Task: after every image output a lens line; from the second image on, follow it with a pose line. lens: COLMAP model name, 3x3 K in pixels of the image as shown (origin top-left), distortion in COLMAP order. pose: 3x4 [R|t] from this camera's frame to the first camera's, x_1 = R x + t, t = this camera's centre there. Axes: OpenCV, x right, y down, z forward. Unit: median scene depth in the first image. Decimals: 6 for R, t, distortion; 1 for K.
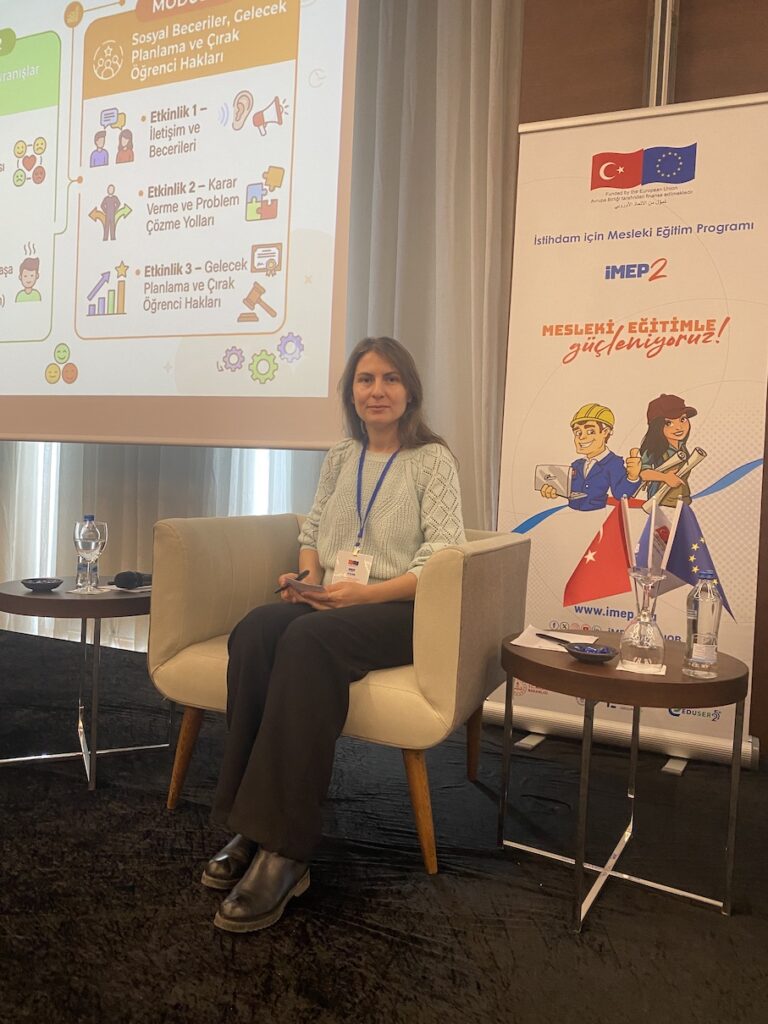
lens RADIAL K [[789.8, 0, 357.5], [0, 789.8, 511.3], [0, 0, 1]] dist [0.008644, -0.007134]
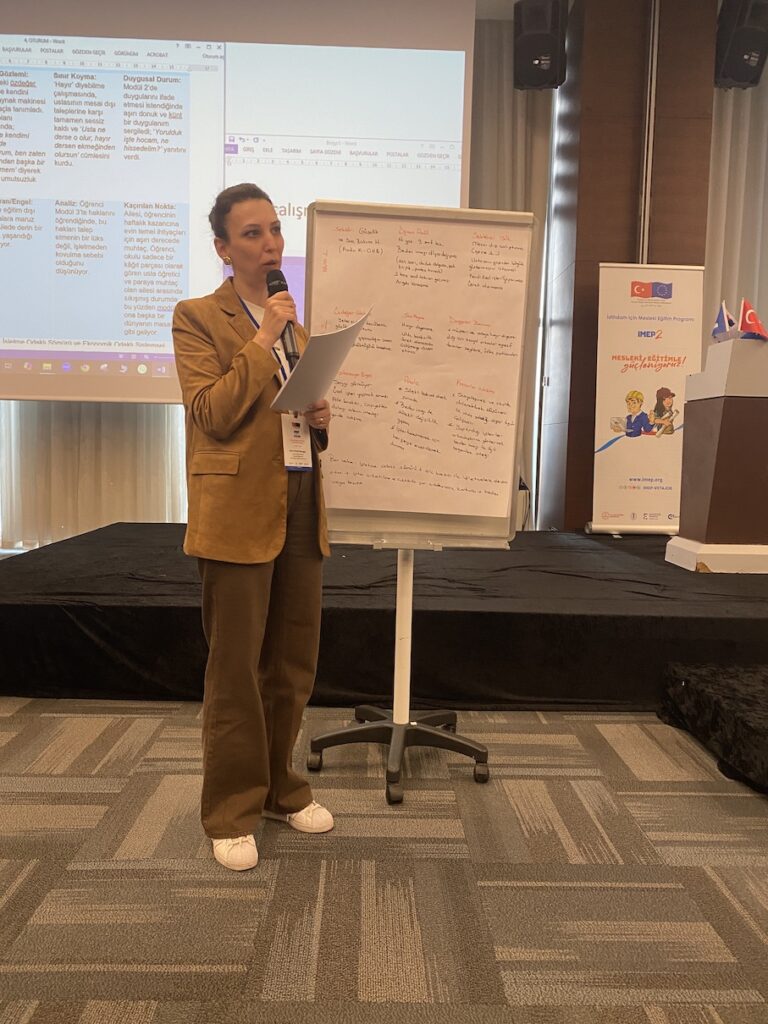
lens RADIAL K [[789.8, 0, 384.3], [0, 789.8, 511.9], [0, 0, 1]] dist [0.008644, -0.007134]
pose [[0.905779, -0.064923, 0.418748, -1.367209], [0.037443, 0.996591, 0.073520, 0.020644], [-0.422094, -0.050914, 0.905121, -0.815061]]
